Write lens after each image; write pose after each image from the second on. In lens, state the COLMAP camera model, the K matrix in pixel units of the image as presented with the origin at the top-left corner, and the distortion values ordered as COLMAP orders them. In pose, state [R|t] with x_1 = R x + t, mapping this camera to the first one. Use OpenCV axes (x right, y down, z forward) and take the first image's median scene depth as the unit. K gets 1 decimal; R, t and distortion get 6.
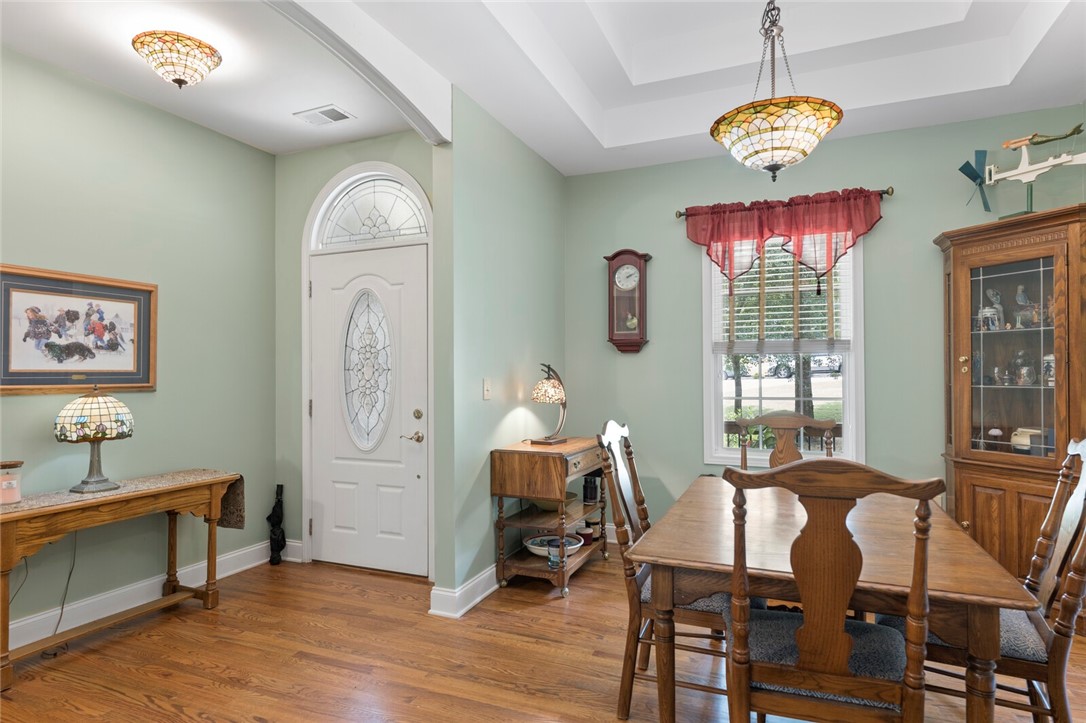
lens RADIAL K [[602.8, 0, 538.2], [0, 602.8, 375.0], [0, 0, 1]] dist [0.002081, 0.000137]
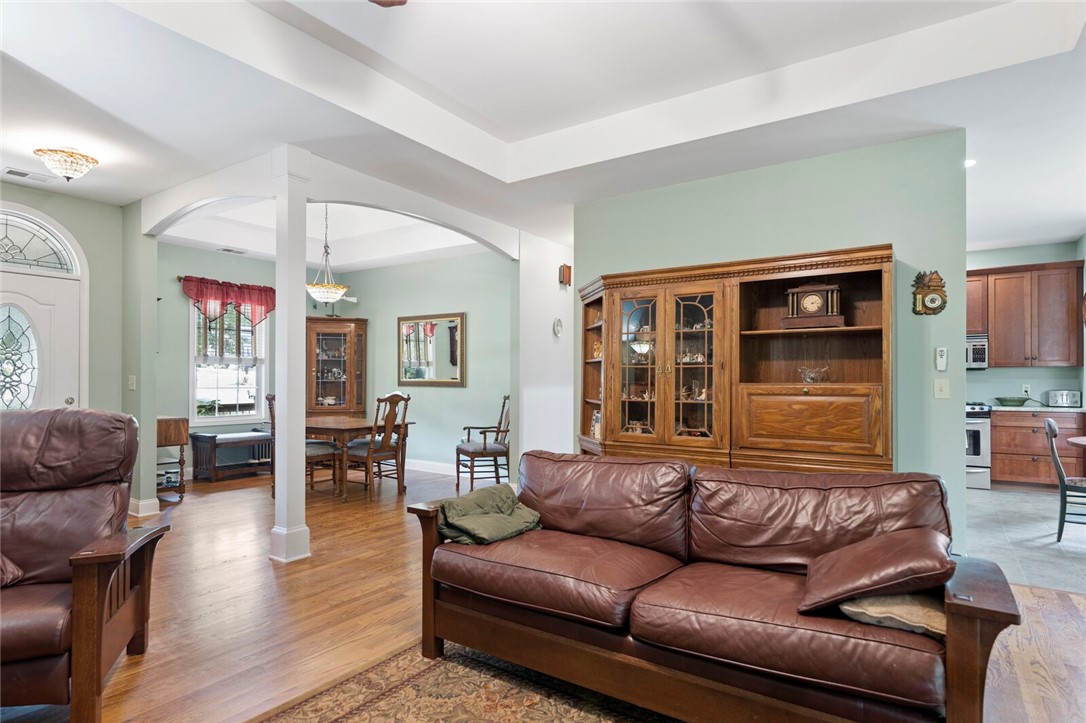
lens RADIAL K [[583.8, 0, 543.1], [0, 583.8, 374.3], [0, 0, 1]] dist [0.001094, 0.000600]
pose [[0.192730, 0.013226, 0.981163, -1.446607], [-0.004392, 0.999911, -0.012617, 0.017732], [-0.981242, -0.001877, 0.192771, -0.366881]]
